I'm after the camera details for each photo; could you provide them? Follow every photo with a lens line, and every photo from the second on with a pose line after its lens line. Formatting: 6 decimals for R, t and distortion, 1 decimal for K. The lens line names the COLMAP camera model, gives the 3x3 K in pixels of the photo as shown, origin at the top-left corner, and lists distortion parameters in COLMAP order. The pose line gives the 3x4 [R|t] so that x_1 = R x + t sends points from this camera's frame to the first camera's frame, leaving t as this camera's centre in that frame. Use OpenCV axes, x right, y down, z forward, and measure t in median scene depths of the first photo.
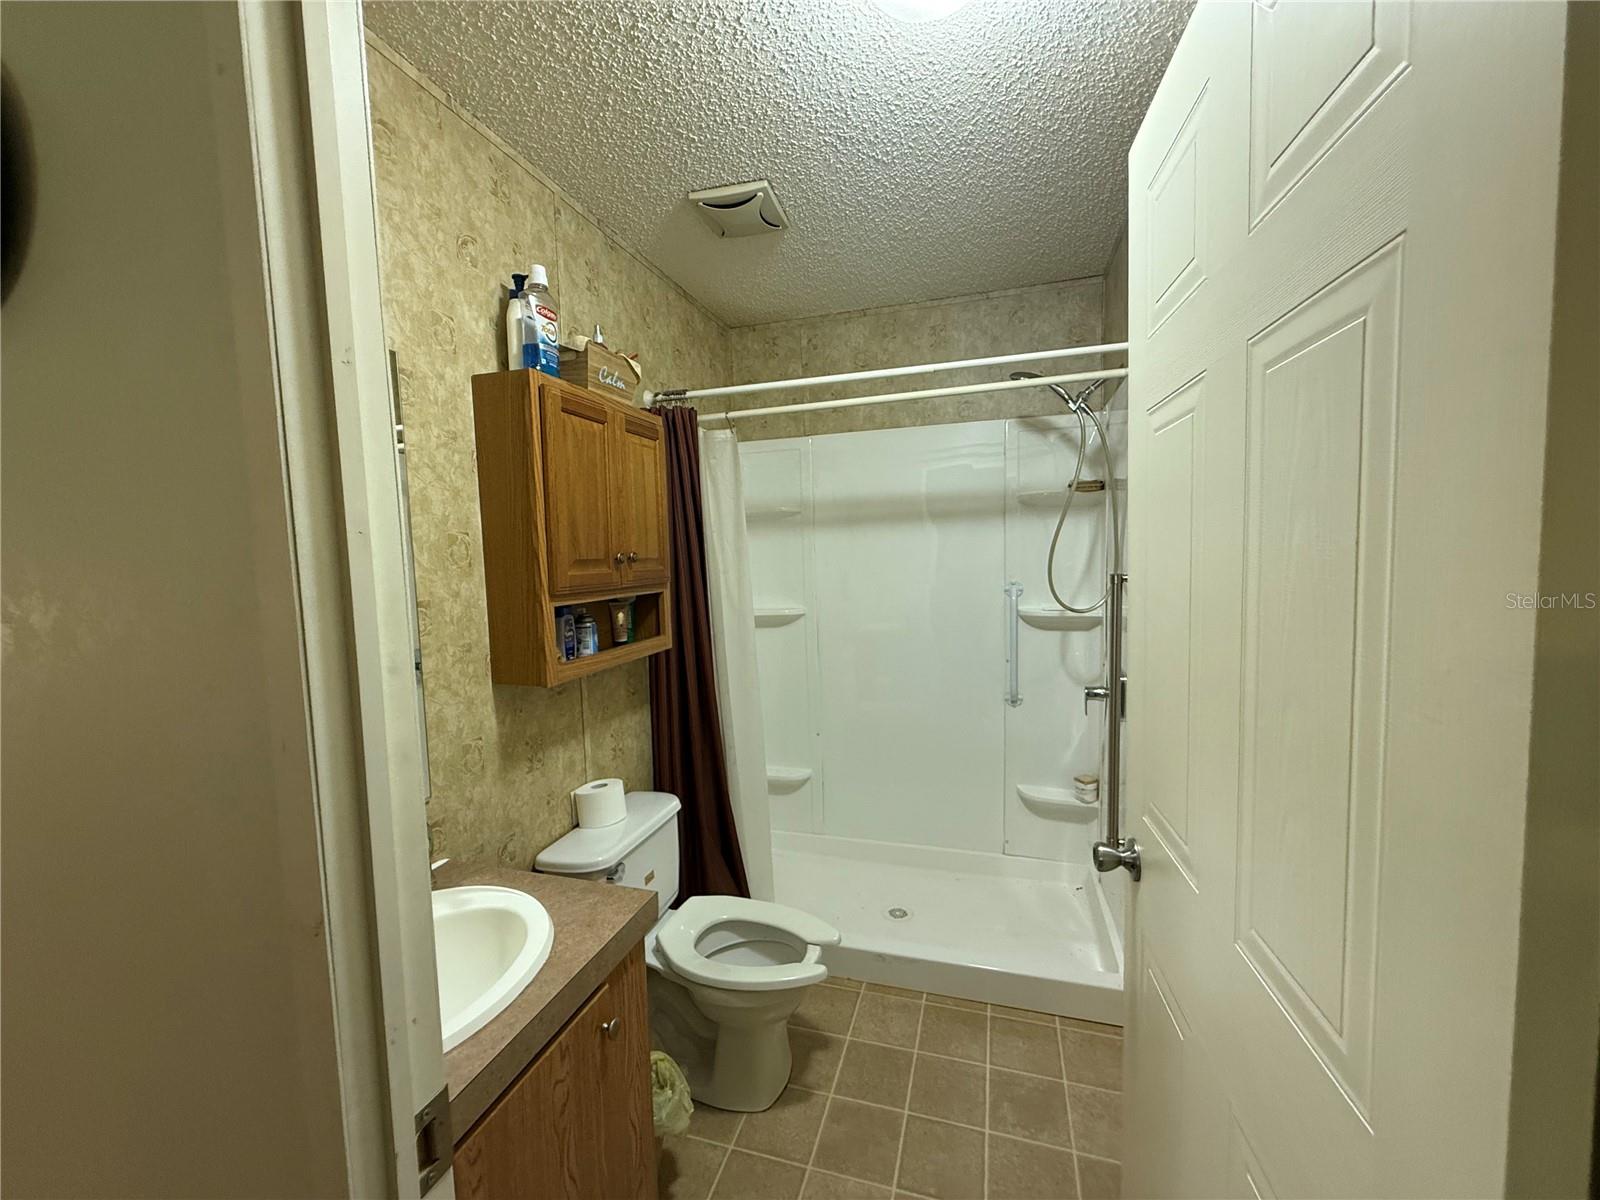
lens RADIAL K [[637.4, 0, 800.3], [0, 637.4, 599.4], [0, 0, 1]] dist [-0.000022, -0.000030]
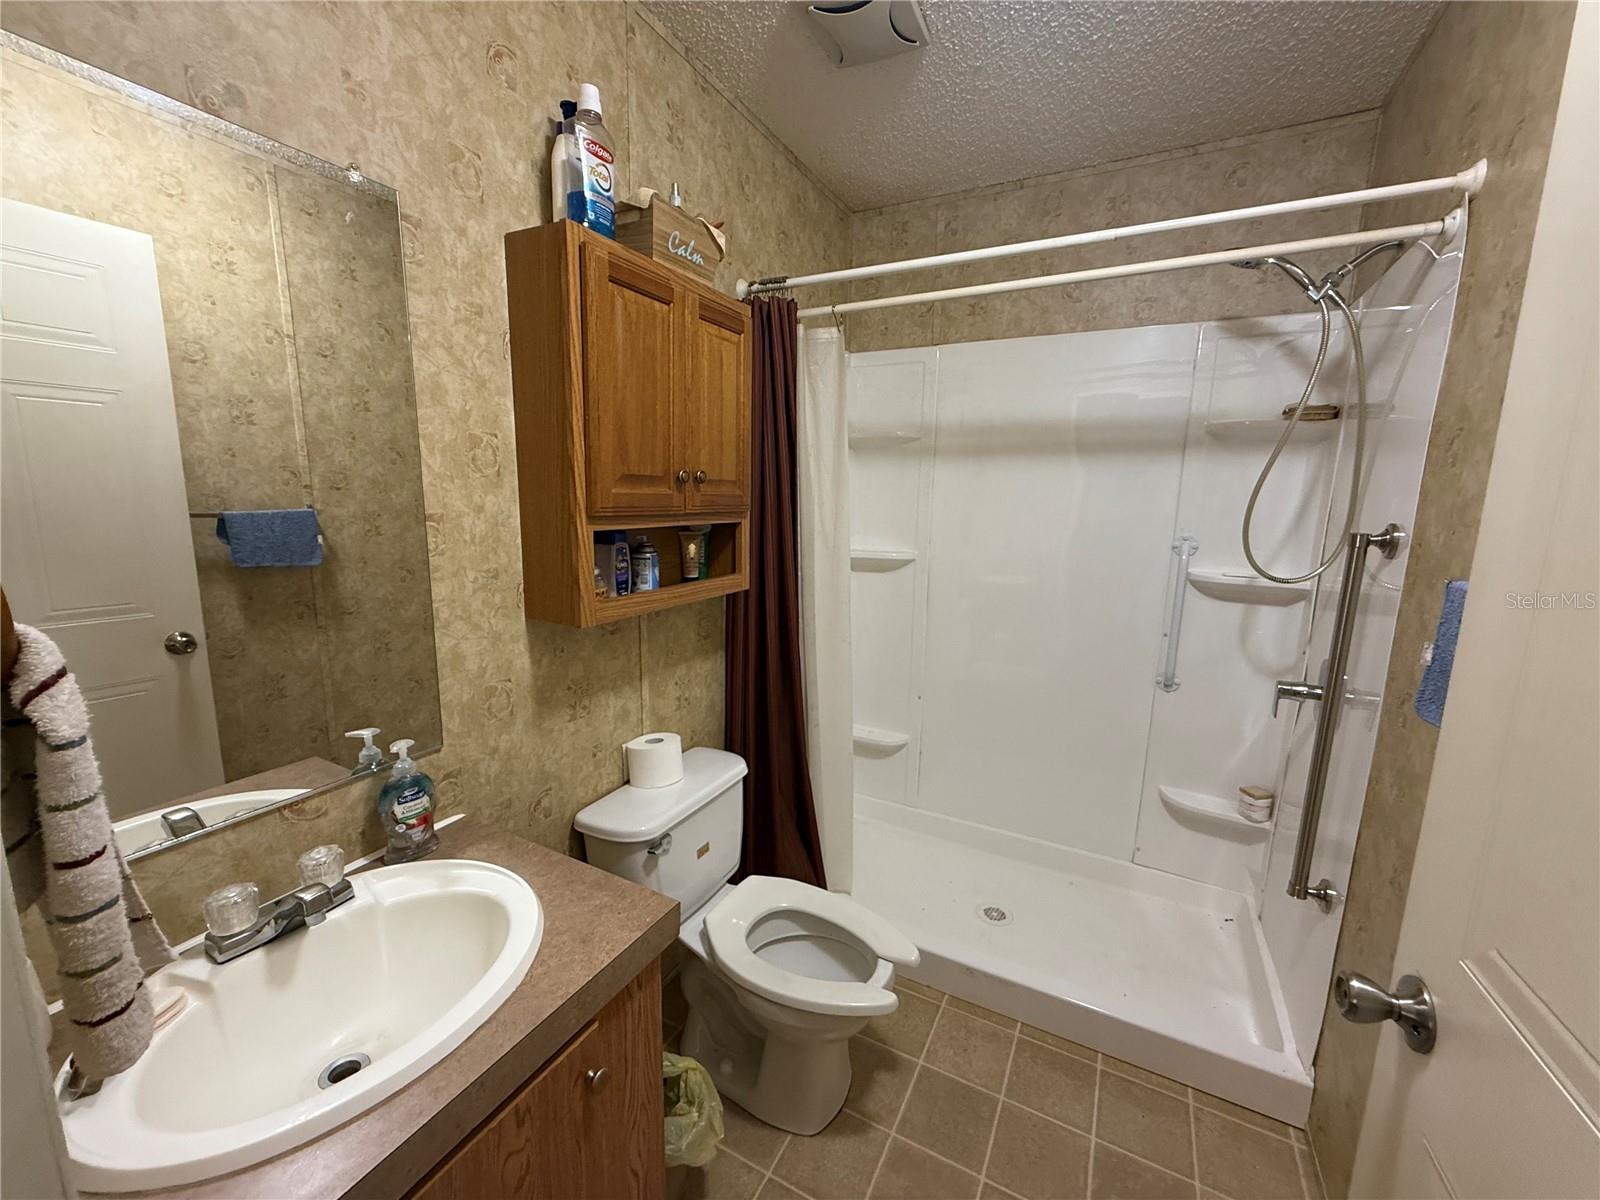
lens RADIAL K [[637.4, 0, 796.5], [0, 637.4, 601.8], [0, 0, 1]] dist [-0.000022, -0.000030]
pose [[0.979765, 0.079356, -0.183749, 0.021710], [-0.061152, 0.992830, 0.102709, 0.001669], [0.190582, -0.089394, 0.977593, 0.202109]]
